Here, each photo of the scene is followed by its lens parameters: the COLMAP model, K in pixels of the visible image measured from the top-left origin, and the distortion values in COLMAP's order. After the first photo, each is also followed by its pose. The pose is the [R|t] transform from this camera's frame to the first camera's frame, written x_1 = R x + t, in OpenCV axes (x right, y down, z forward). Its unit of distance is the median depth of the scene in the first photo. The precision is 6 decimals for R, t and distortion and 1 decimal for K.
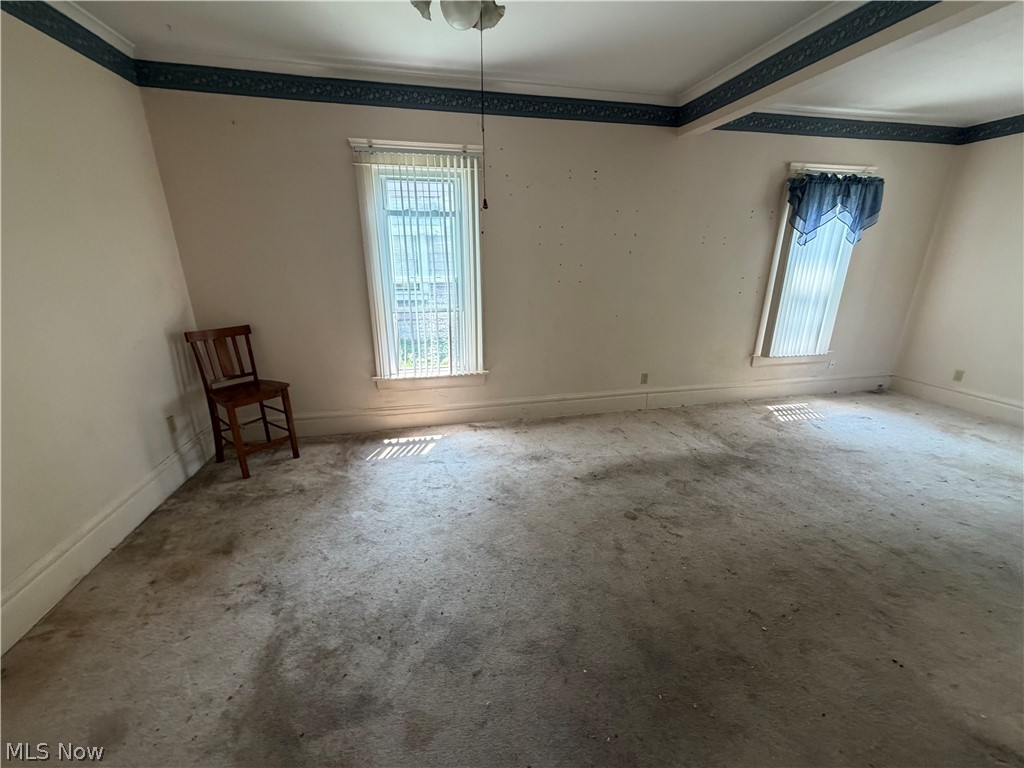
lens RADIAL K [[409.9, 0, 509.5], [0, 409.9, 384.8], [0, 0, 1]] dist [0.000530, 0.000087]
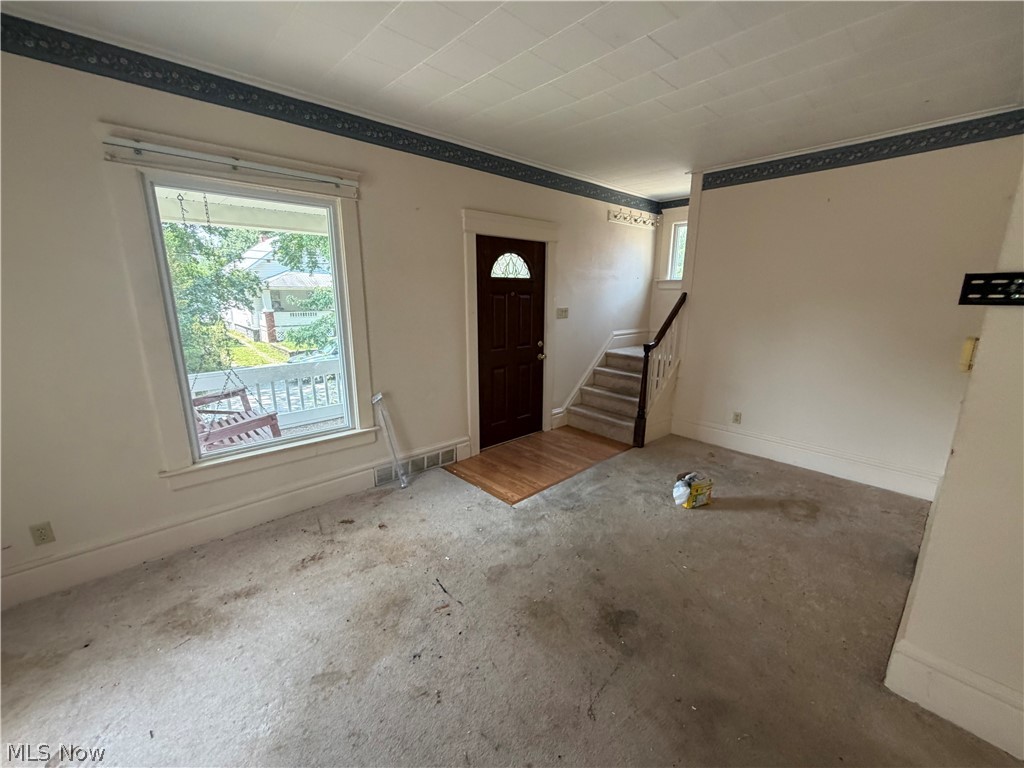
lens RADIAL K [[409.9, 0, 509.5], [0, 409.9, 384.8], [0, 0, 1]] dist [0.000530, 0.000087]
pose [[-0.507273, -0.190053, 0.840568, 0.467949], [0.262452, 0.894978, 0.360741, -0.237499], [-0.820849, 0.403603, -0.404118, 0.732283]]
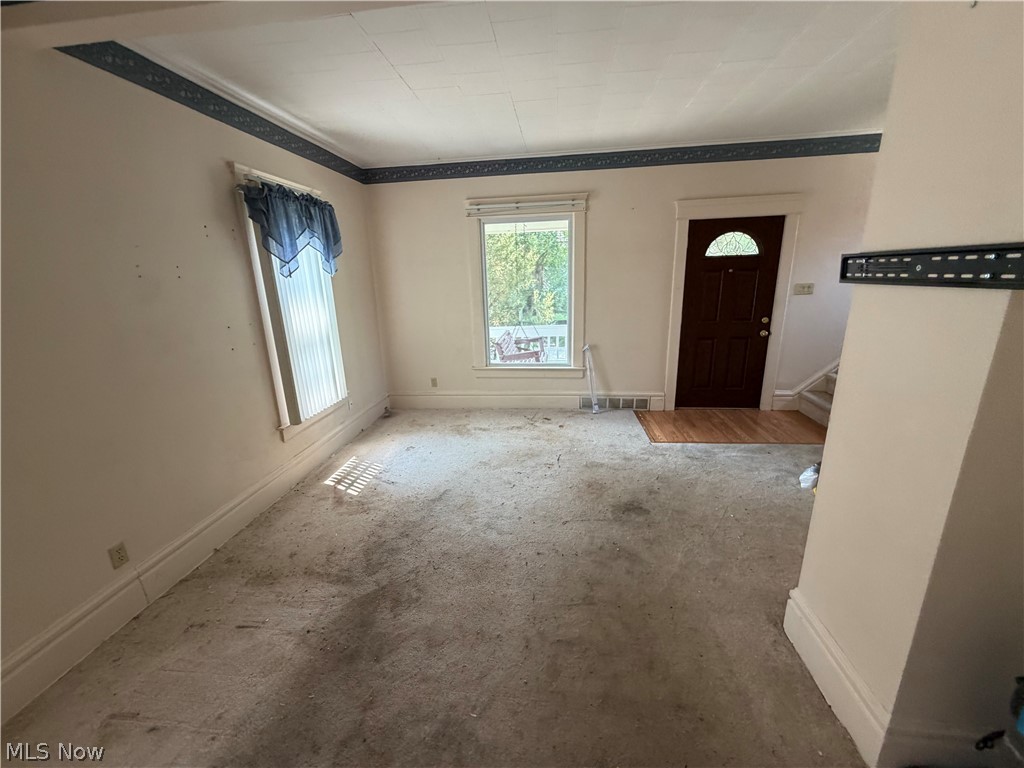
lens RADIAL K [[409.9, 0, 509.5], [0, 409.9, 384.8], [0, 0, 1]] dist [0.000530, 0.000087]
pose [[0.322084, -0.258215, 0.910817, 0.100602], [0.320962, 0.934890, 0.151540, -0.138066], [-0.890643, 0.243529, 0.383990, 0.395028]]
